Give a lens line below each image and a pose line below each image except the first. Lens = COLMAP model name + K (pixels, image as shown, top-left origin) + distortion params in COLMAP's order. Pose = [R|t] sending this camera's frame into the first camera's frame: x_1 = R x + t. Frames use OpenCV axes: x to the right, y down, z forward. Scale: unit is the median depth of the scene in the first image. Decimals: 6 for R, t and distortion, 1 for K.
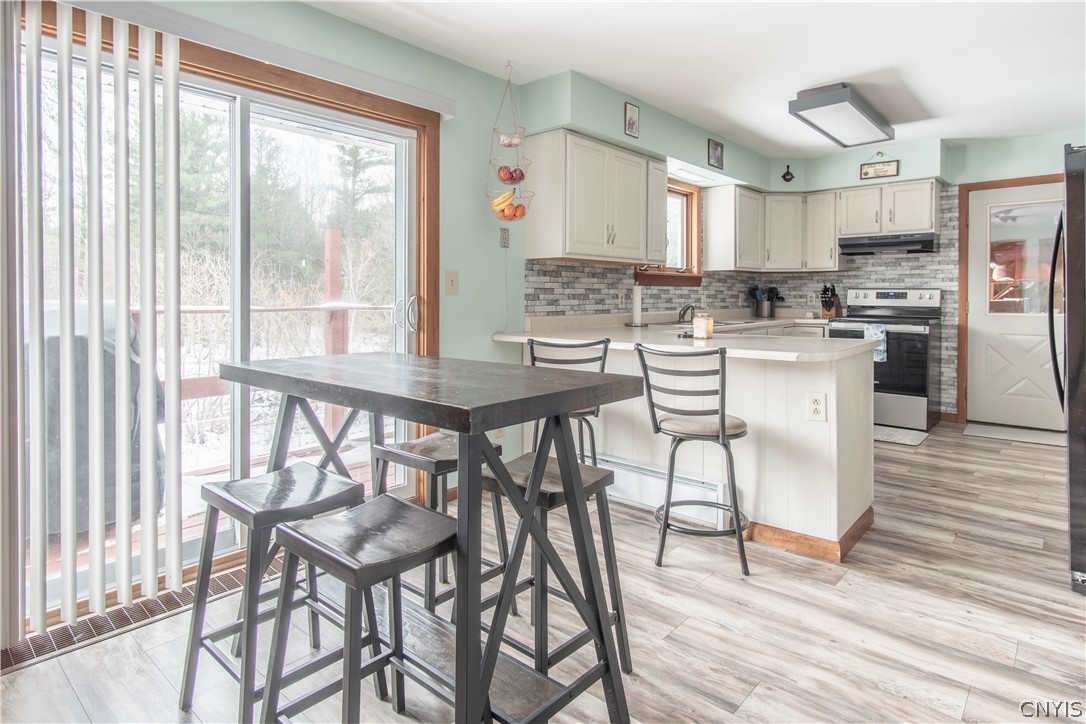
lens RADIAL K [[589.8, 0, 545.1], [0, 589.8, 363.3], [0, 0, 1]] dist [-0.006637, 0.002441]
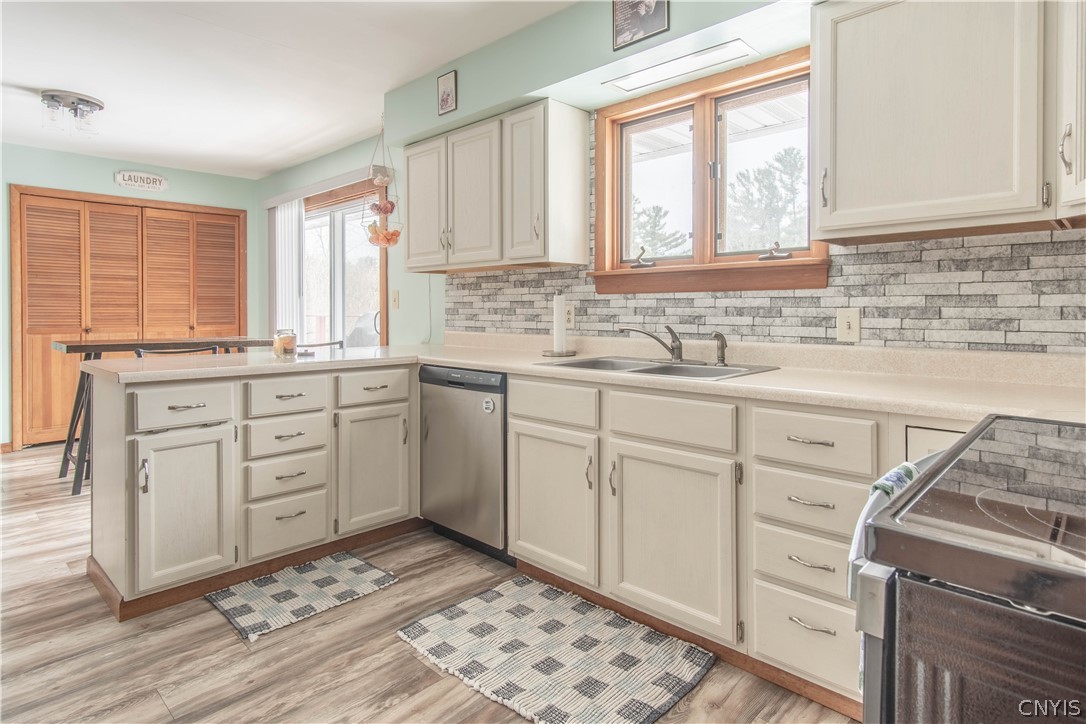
lens RADIAL K [[589.8, 0, 544.8], [0, 589.8, 360.8], [0, 0, 1]] dist [-0.006637, 0.002441]
pose [[-0.038936, 0.088485, -0.995316, 0.914099], [-0.112773, 0.989319, 0.092363, -0.130626], [0.992858, 0.115841, -0.028541, 1.119588]]
